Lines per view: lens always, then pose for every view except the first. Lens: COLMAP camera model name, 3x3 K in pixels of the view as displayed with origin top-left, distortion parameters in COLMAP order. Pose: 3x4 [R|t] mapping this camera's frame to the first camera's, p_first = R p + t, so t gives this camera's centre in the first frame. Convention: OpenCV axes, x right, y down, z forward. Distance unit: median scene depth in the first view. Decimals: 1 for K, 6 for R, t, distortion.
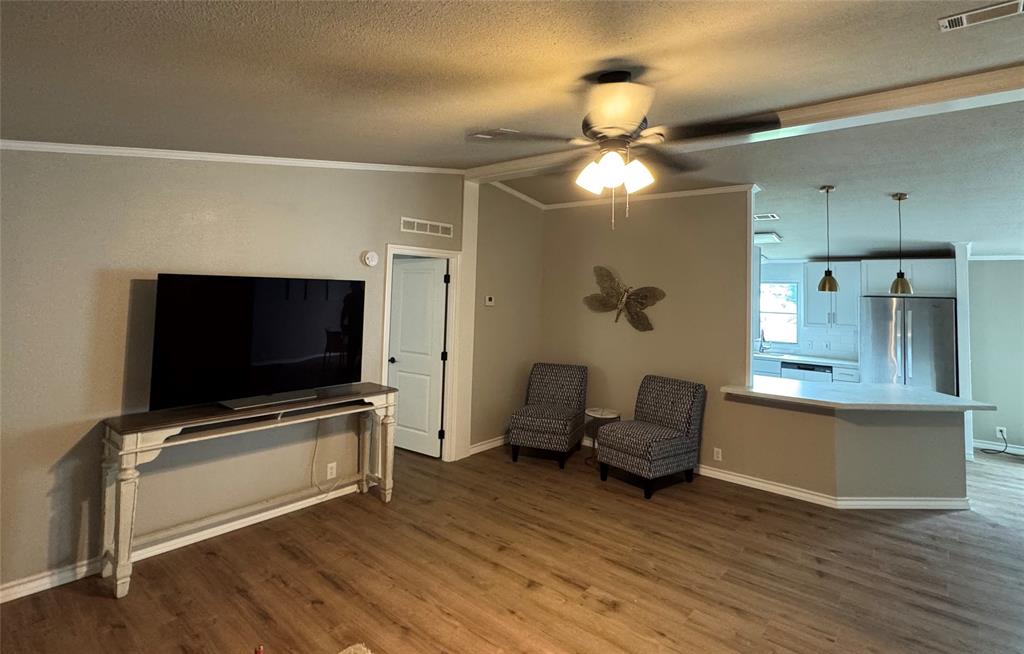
lens RADIAL K [[512.4, 0, 550.4], [0, 512.4, 262.0], [0, 0, 1]] dist [-0.000543, 0.000202]
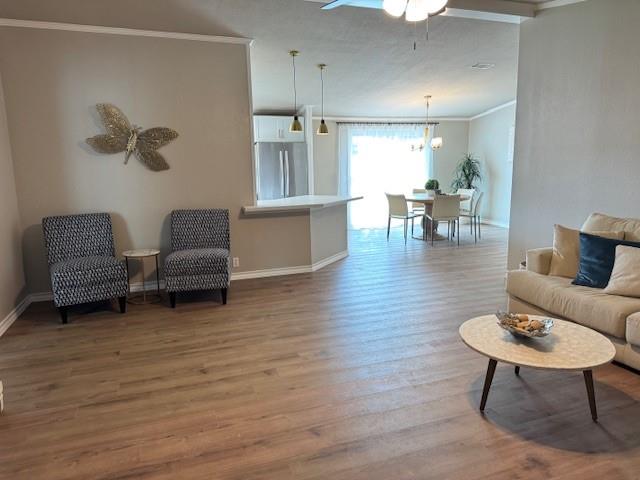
lens RADIAL K [[437.6, 0, 320.0], [0, 437.6, 240.0], [0, 0, 1]] dist [0.032485, -0.043632]
pose [[0.518443, -0.183925, 0.835098, -0.653635], [-0.014905, 0.974503, 0.223881, 0.103828], [-0.854982, -0.128517, 0.502483, 0.392850]]
